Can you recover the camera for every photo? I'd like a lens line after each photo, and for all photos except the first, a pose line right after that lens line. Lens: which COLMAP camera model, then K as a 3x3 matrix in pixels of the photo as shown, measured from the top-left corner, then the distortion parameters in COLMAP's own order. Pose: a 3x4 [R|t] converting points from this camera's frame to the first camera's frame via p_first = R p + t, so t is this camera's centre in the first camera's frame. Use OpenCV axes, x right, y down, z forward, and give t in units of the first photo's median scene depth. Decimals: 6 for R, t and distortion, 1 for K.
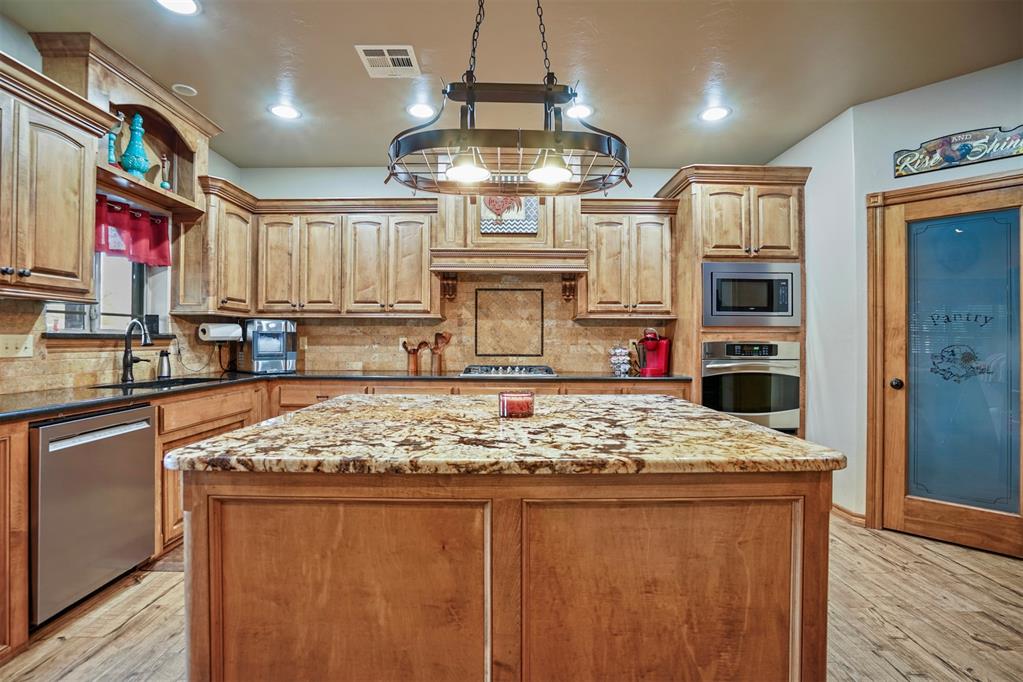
lens RADIAL K [[470.6, 0, 513.3], [0, 470.6, 346.9], [0, 0, 1]] dist [-0.060350, 0.018998]
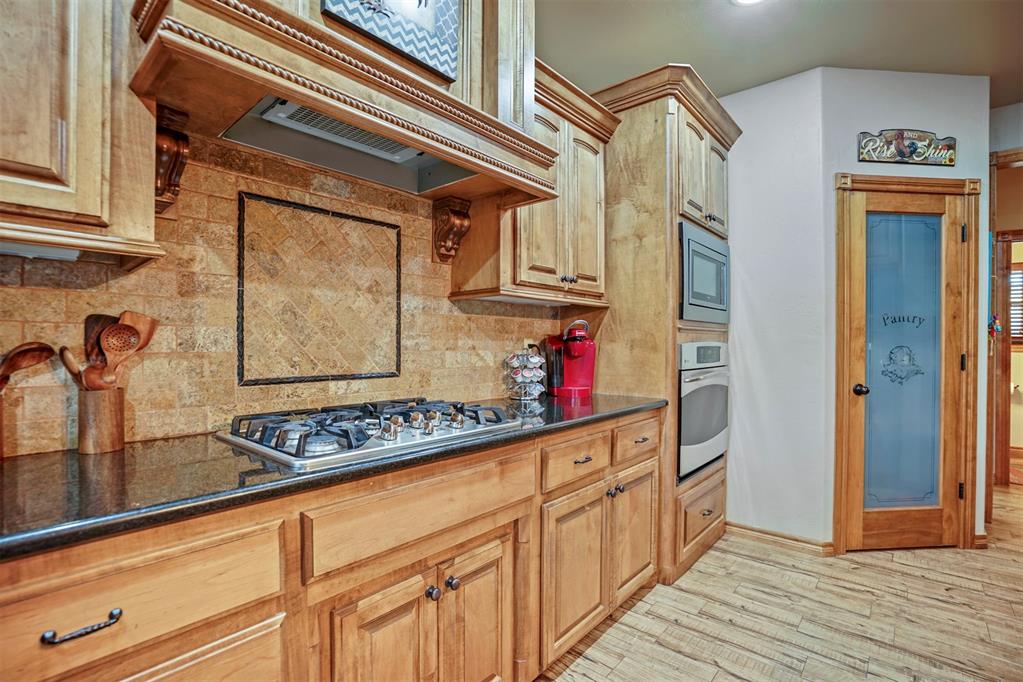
lens RADIAL K [[470.6, 0, 513.3], [0, 470.6, 346.9], [0, 0, 1]] dist [-0.060350, 0.018998]
pose [[0.662210, -0.007967, 0.749276, -0.216207], [0.009481, 0.999953, 0.002254, -0.008655], [-0.749258, 0.005611, 0.662254, 0.675436]]
